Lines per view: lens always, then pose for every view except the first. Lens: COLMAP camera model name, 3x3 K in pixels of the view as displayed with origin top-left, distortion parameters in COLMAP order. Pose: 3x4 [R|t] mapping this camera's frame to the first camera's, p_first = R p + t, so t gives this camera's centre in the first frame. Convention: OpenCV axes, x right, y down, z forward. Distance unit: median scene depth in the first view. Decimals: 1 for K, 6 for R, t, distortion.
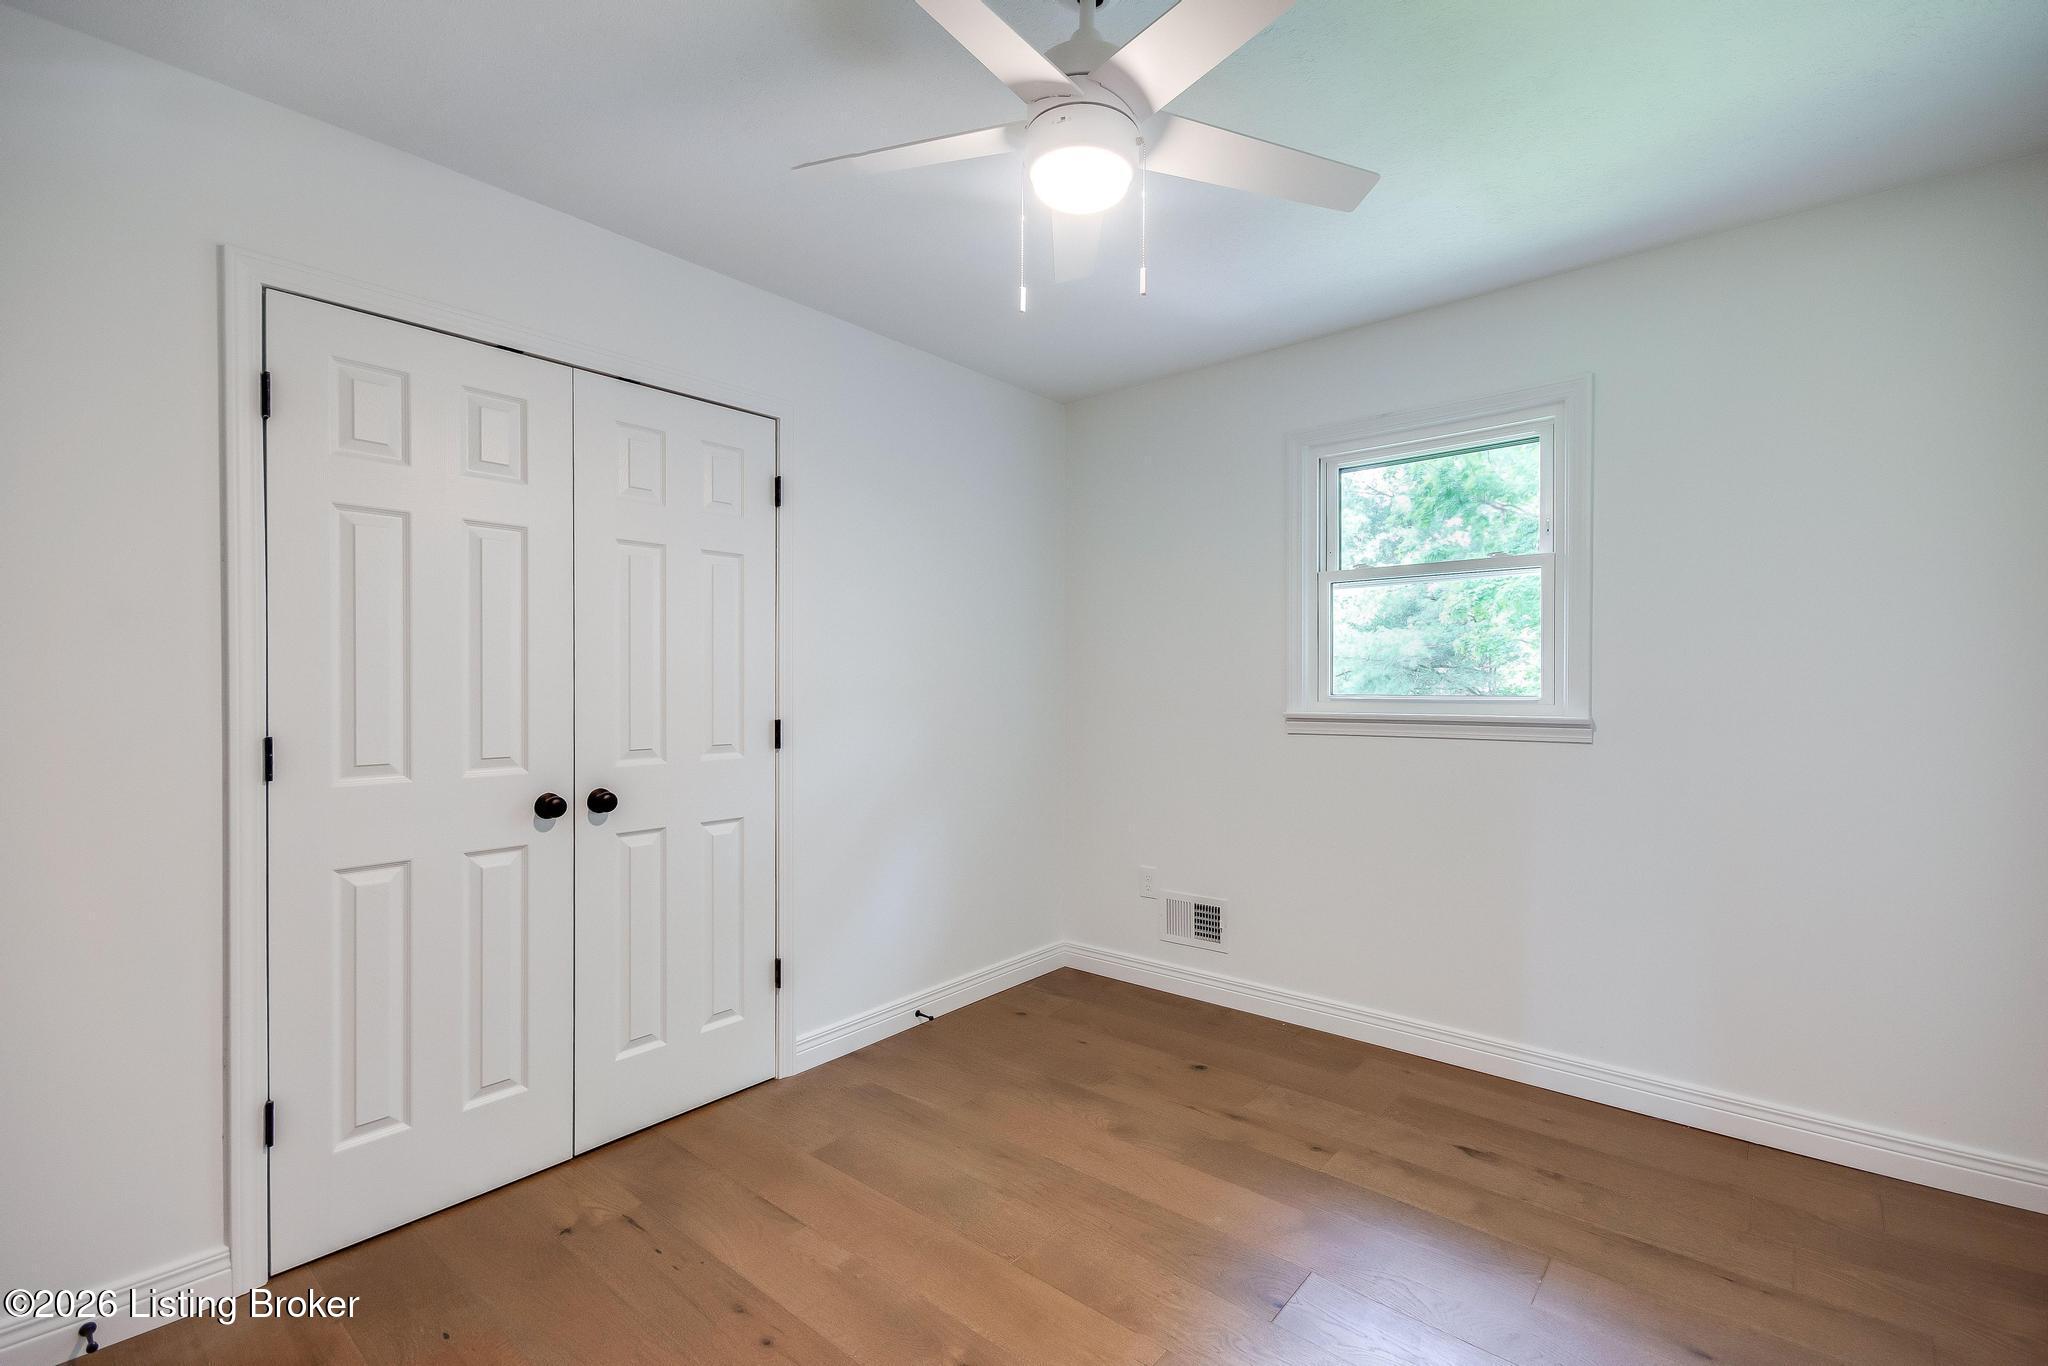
lens RADIAL K [[907.2, 0, 1019.4], [0, 907.2, 690.3], [0, 0, 1]] dist [0.013699, -0.008586]
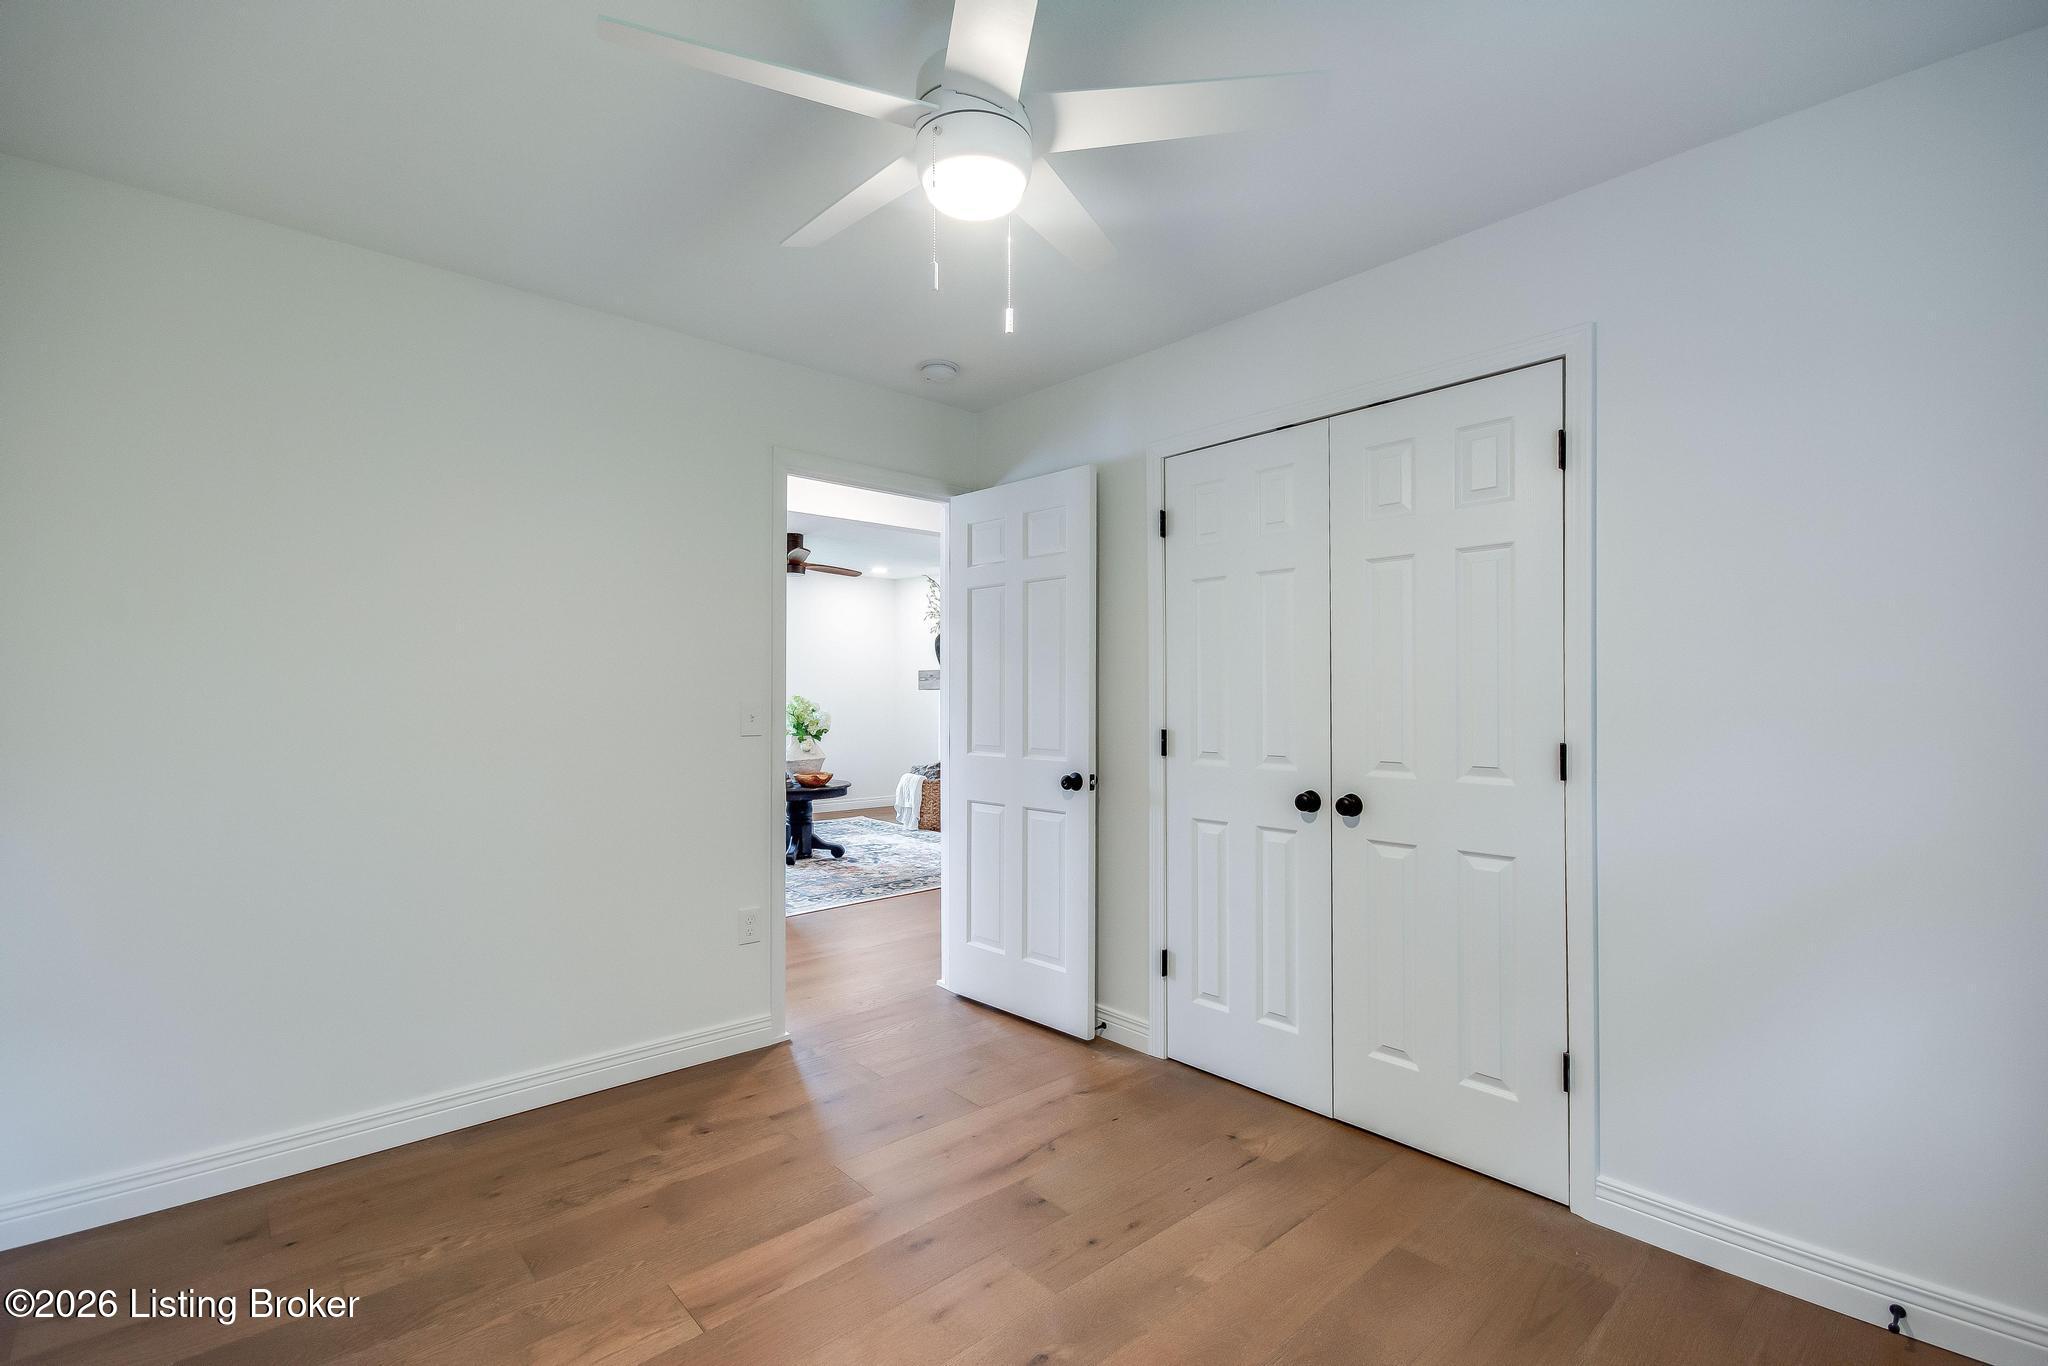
lens RADIAL K [[907.2, 0, 1035.7], [0, 907.2, 695.6], [0, 0, 1]] dist [0.013699, -0.008586]
pose [[-0.131965, -0.000802, -0.991254, 0.647359], [-0.006101, 0.999981, 0.000004, -0.006587], [0.991236, 0.006048, -0.131967, 0.751950]]
